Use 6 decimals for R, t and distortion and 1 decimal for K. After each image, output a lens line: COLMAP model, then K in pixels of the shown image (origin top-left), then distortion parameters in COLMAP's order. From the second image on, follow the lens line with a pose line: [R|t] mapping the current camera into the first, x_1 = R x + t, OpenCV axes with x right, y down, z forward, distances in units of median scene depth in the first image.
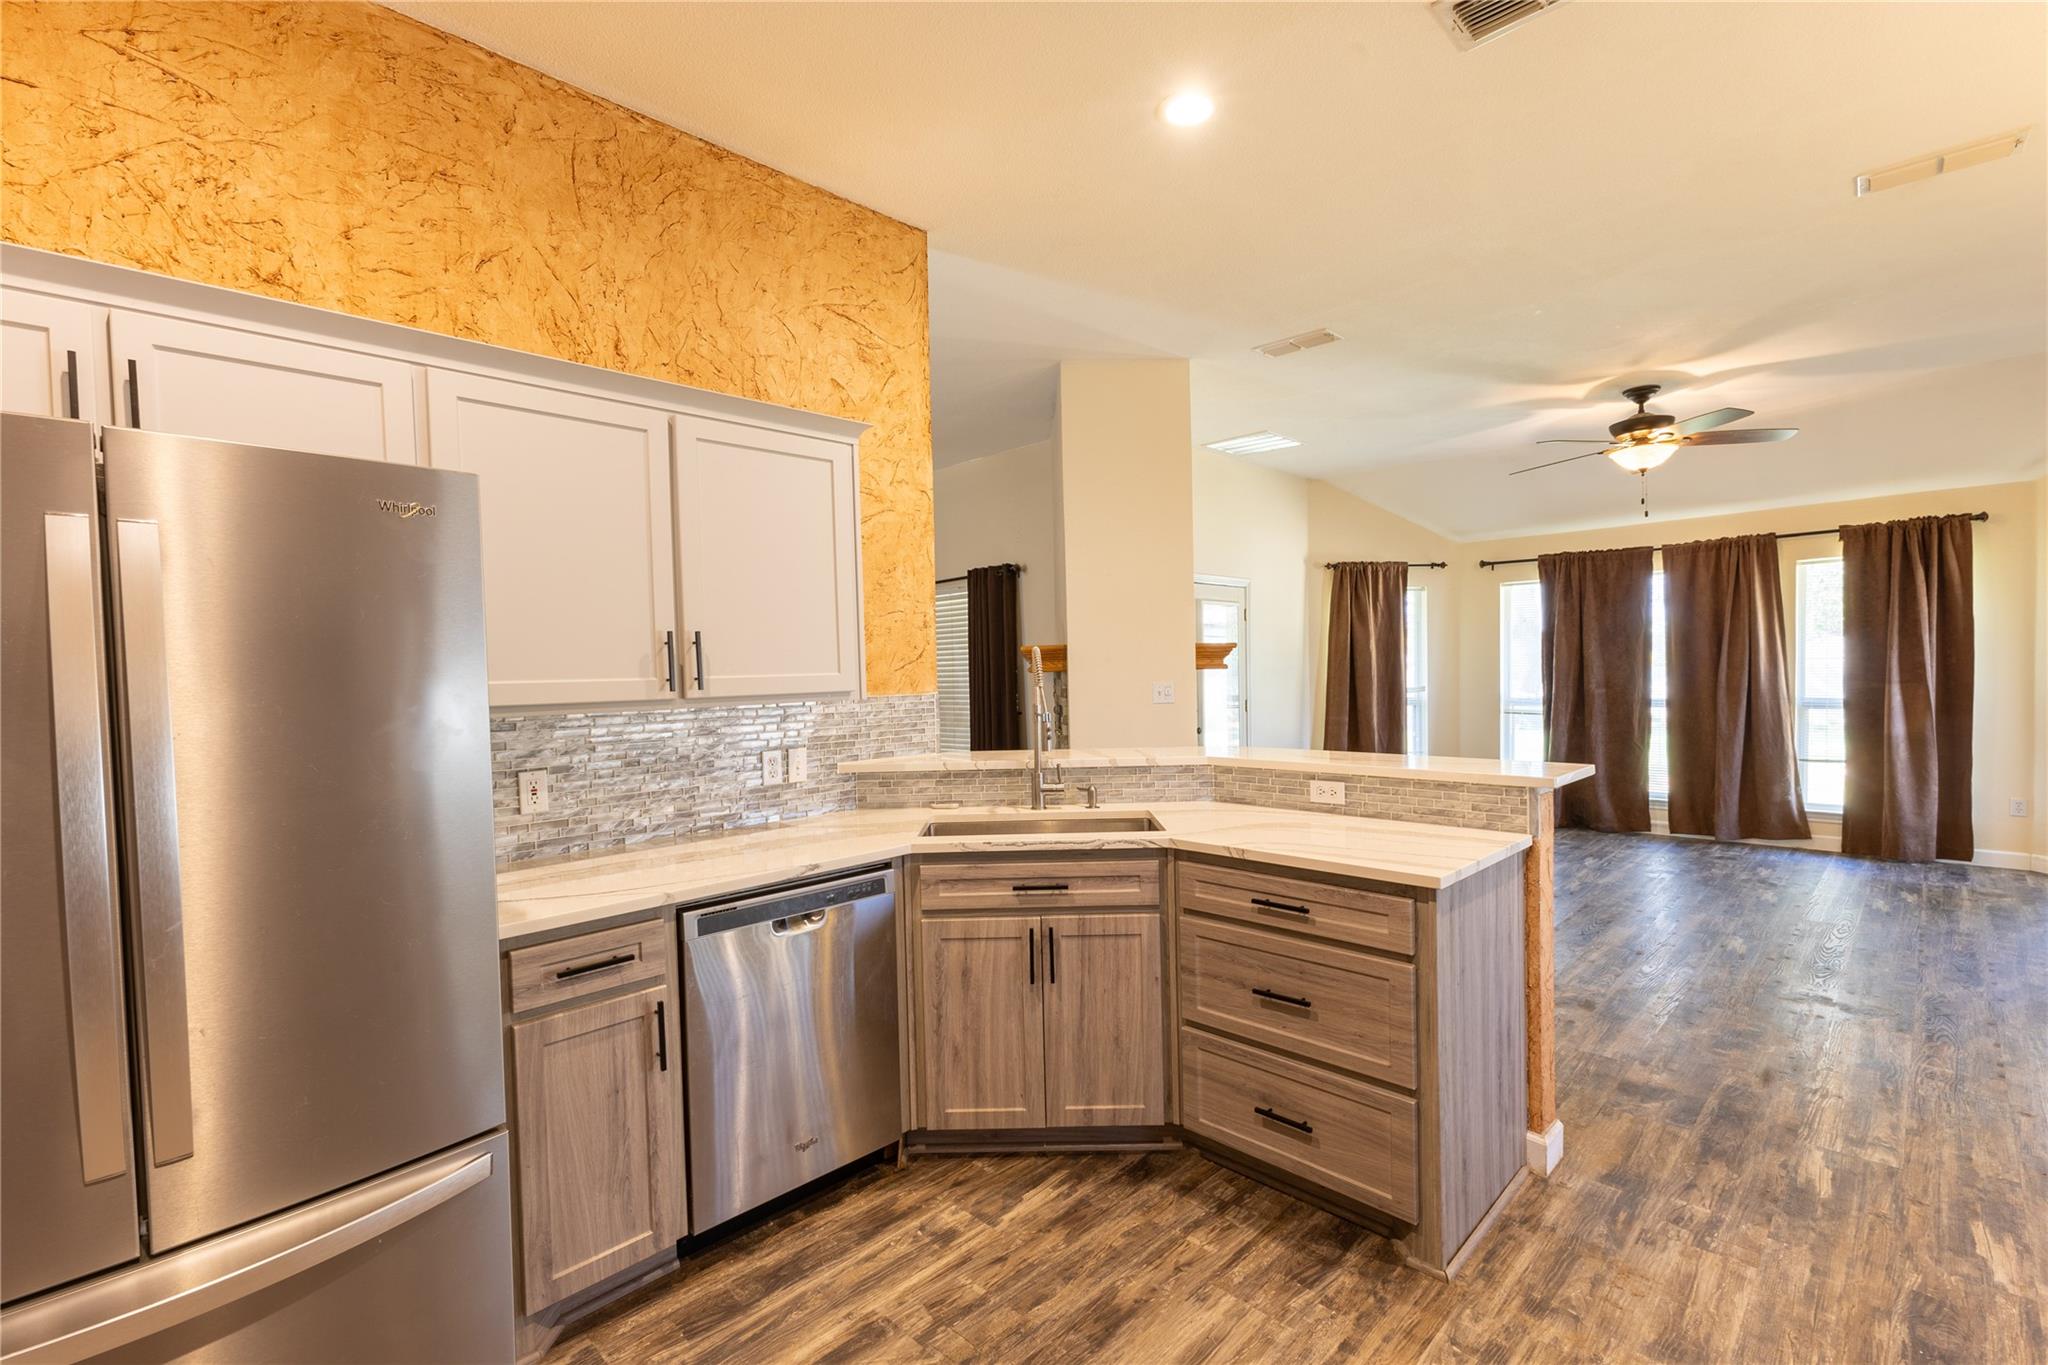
lens RADIAL K [[898.9, 0, 1026.9], [0, 898.9, 686.1], [0, 0, 1]] dist [0.010495, -0.003776]
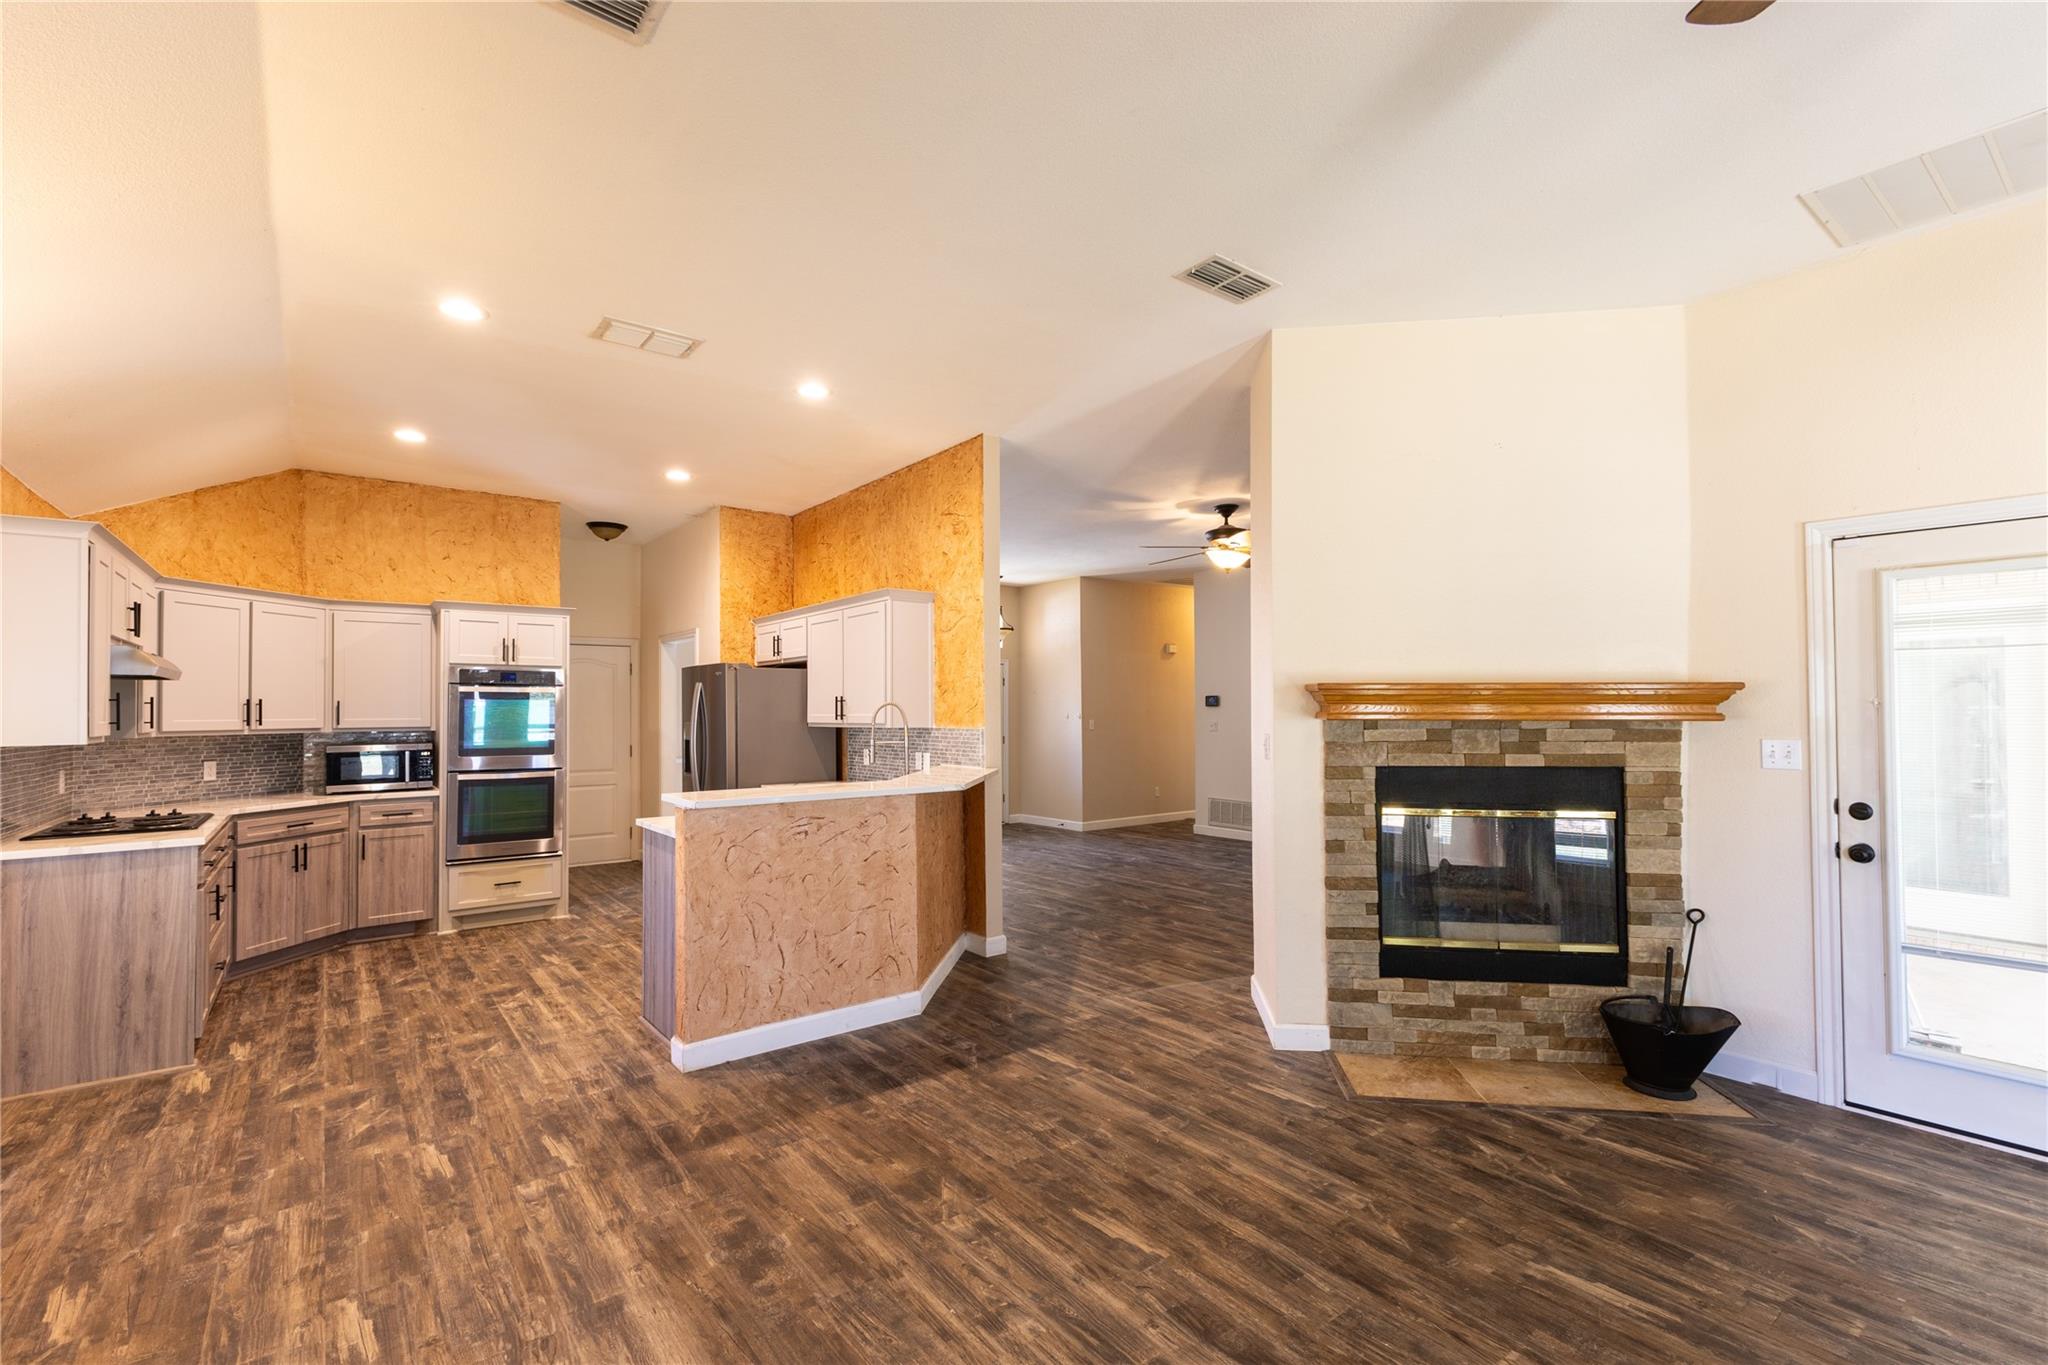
lens RADIAL K [[898.9, 0, 1014.4], [0, 898.9, 690.7], [0, 0, 1]] dist [0.010495, -0.003776]
pose [[-0.125750, -0.000679, -0.992062, 1.542692], [-0.012891, 0.999916, 0.000950, -0.063392], [0.991978, 0.012908, -0.125749, 1.352129]]
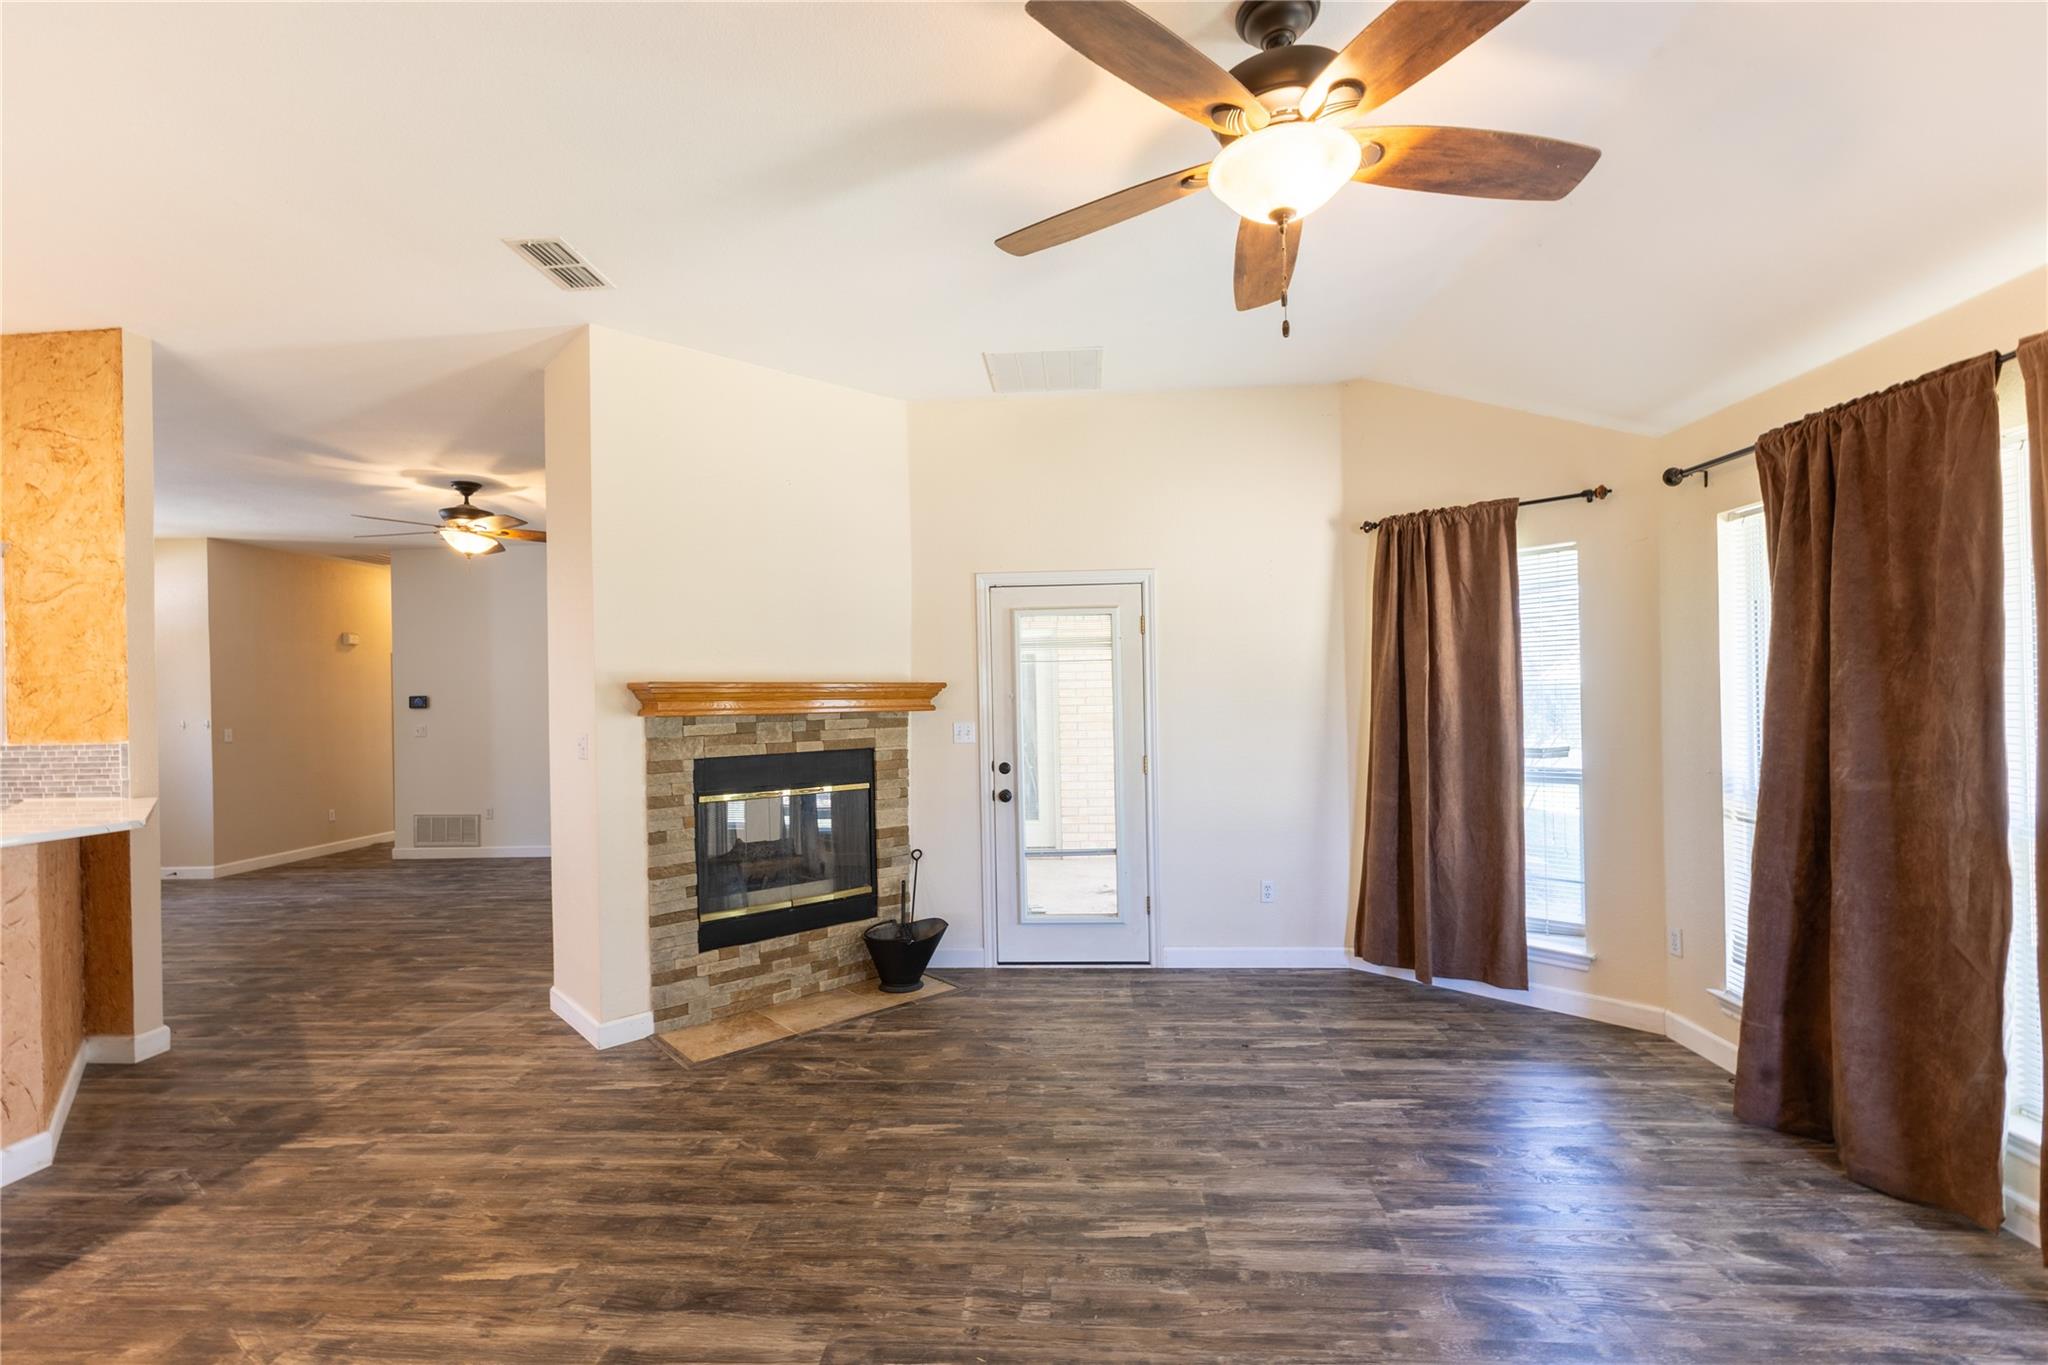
lens RADIAL K [[898.9, 0, 1023.3], [0, 898.9, 687.7], [0, 0, 1]] dist [0.010495, -0.003776]
pose [[0.668370, -0.003193, -0.743822, 1.573824], [-0.007312, 0.999914, -0.010863, -0.059894], [0.743793, 0.012699, 0.668289, 1.168038]]
